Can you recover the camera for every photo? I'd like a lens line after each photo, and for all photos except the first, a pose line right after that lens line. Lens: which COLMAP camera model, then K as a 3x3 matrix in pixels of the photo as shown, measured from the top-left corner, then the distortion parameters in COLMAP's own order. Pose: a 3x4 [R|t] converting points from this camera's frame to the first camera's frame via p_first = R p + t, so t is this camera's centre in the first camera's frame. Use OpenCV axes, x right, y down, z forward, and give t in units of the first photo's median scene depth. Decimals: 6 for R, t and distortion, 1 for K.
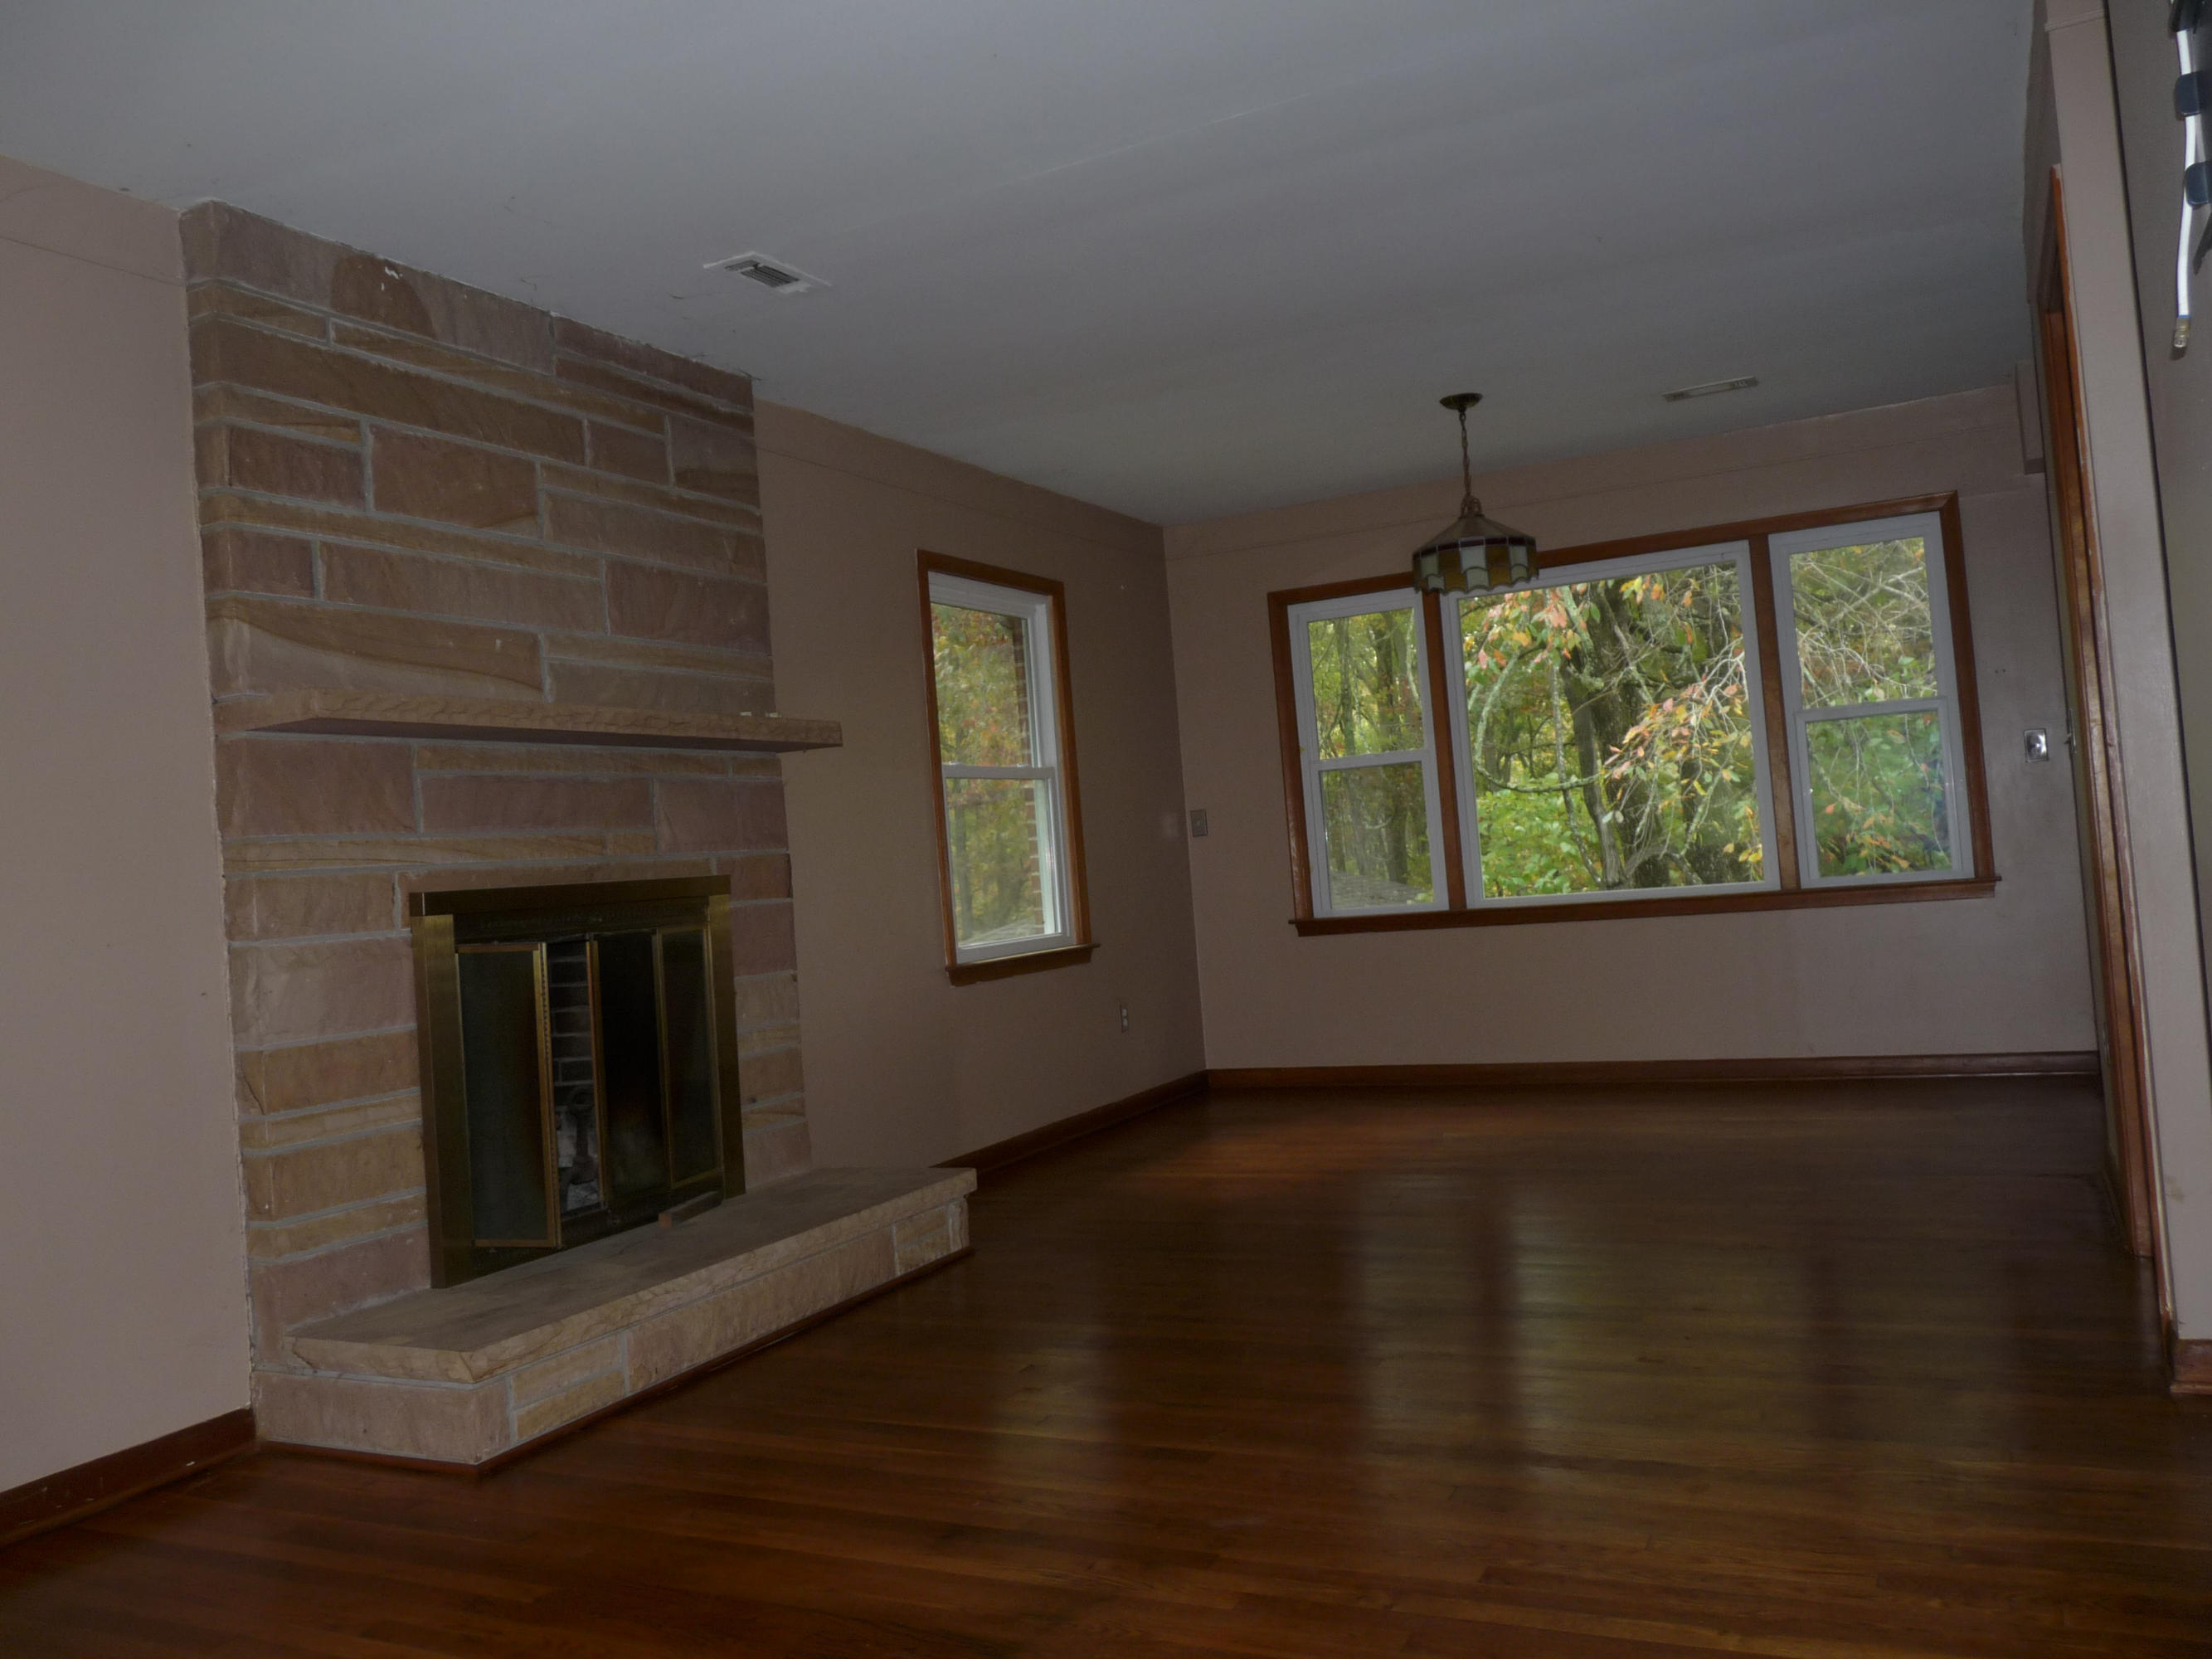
lens RADIAL K [[1777.8, 0, 1106.0], [0, 1777.8, 829.5], [0, 0, 1]] dist [-0.012090, -0.027544]
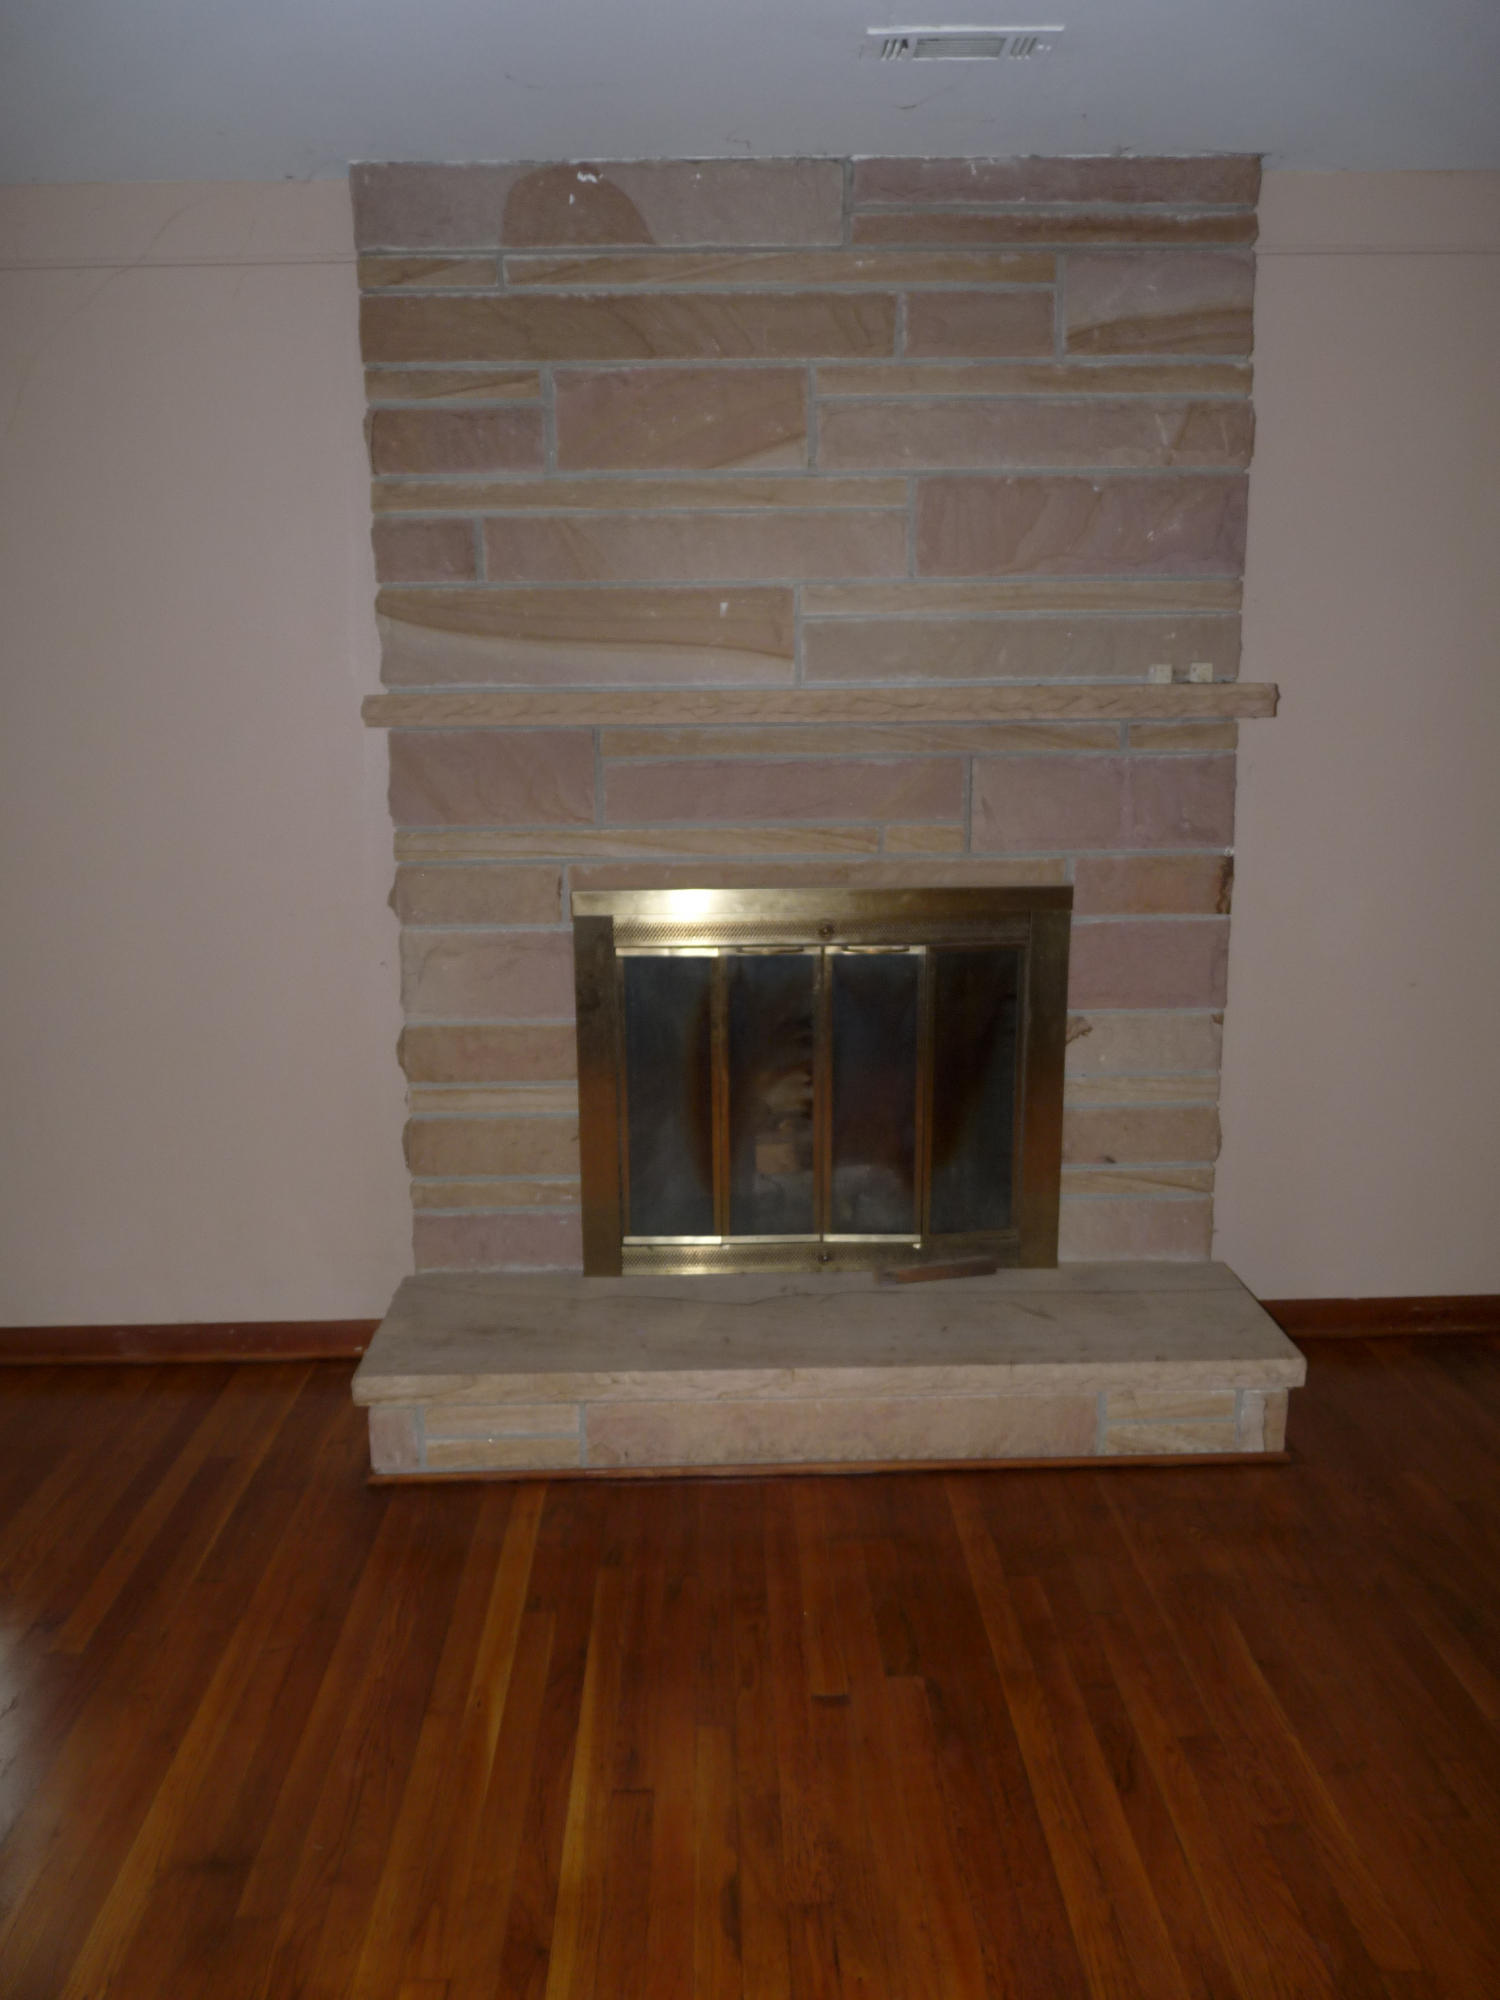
lens RADIAL K [[1607.3, 0, 744.4], [0, 1607.3, 1011.4], [0, 0, 1]] dist [-0.012090, -0.027544]
pose [[0.465508, 0.251174, -0.848654, 0.382878], [-0.005045, 0.959621, 0.281250, -0.136297], [0.885029, -0.126642, 0.447978, 0.634768]]
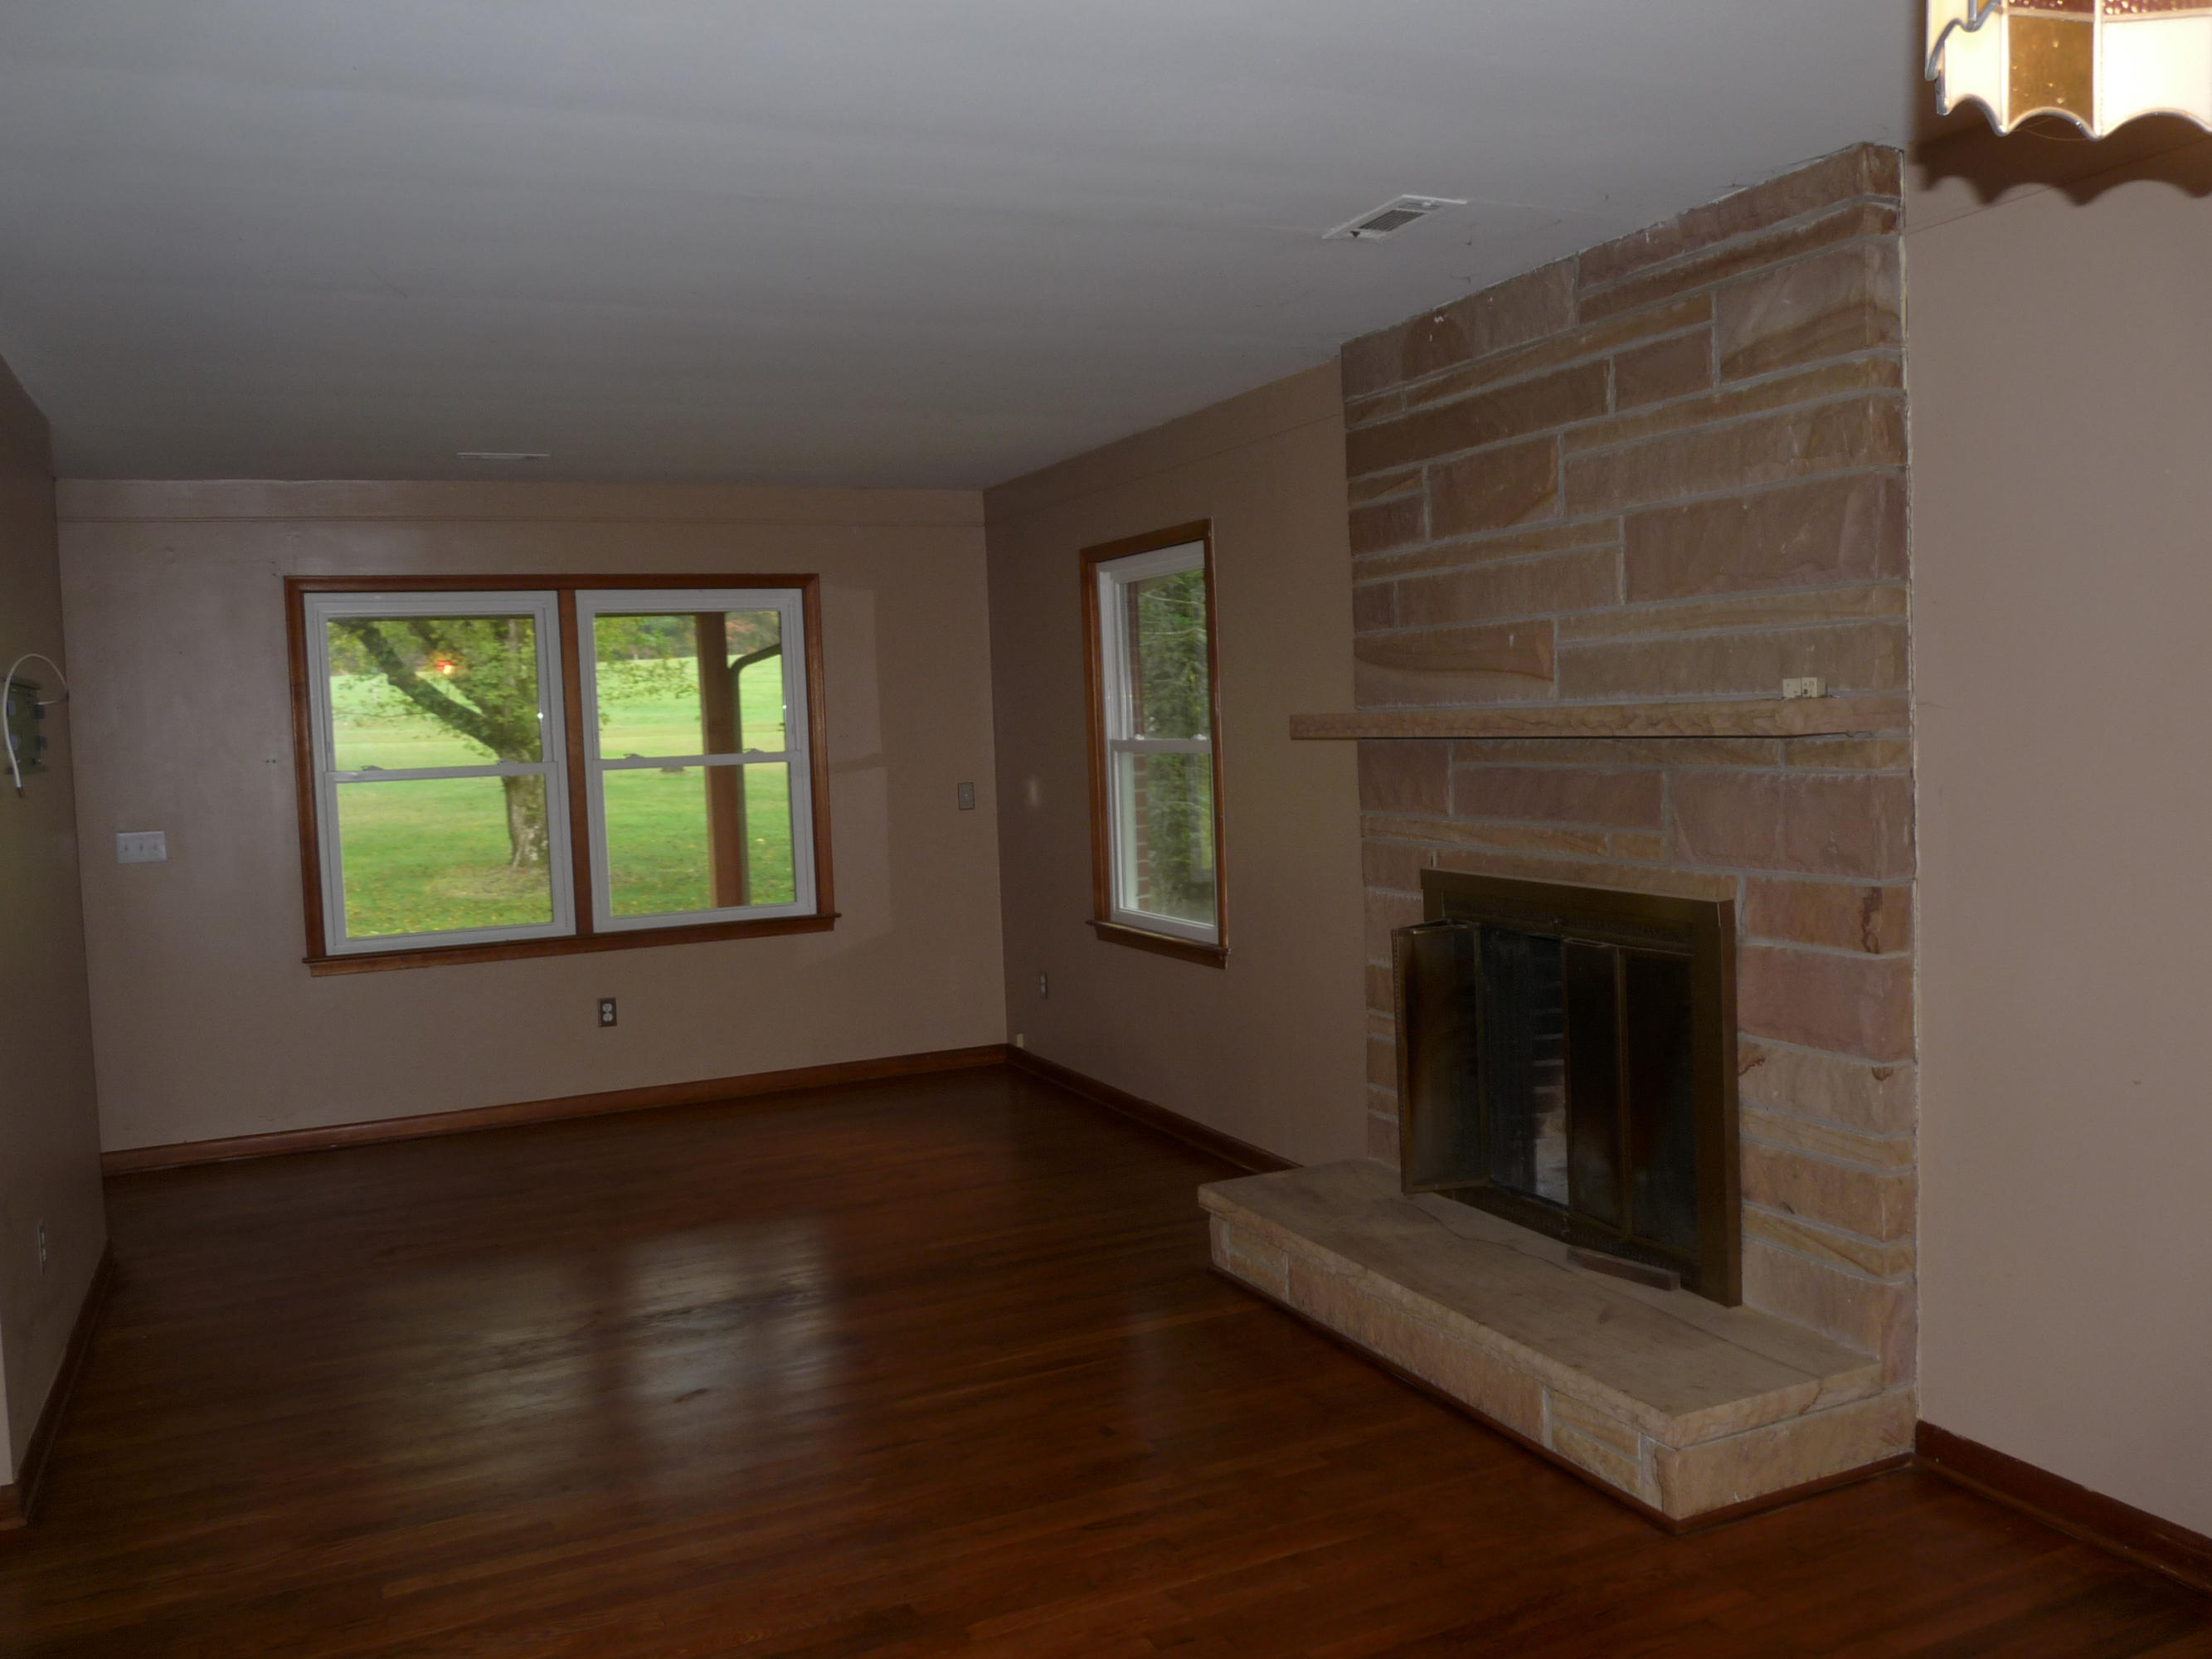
lens RADIAL K [[1777.8, 0, 1106.0], [0, 1777.8, 829.5], [0, 0, 1]] dist [-0.012090, -0.027544]
pose [[-0.622188, 0.154731, -0.767424, 0.614541], [0.107202, 0.987879, 0.112266, -0.137363], [0.775493, -0.012419, -0.631234, 1.474632]]
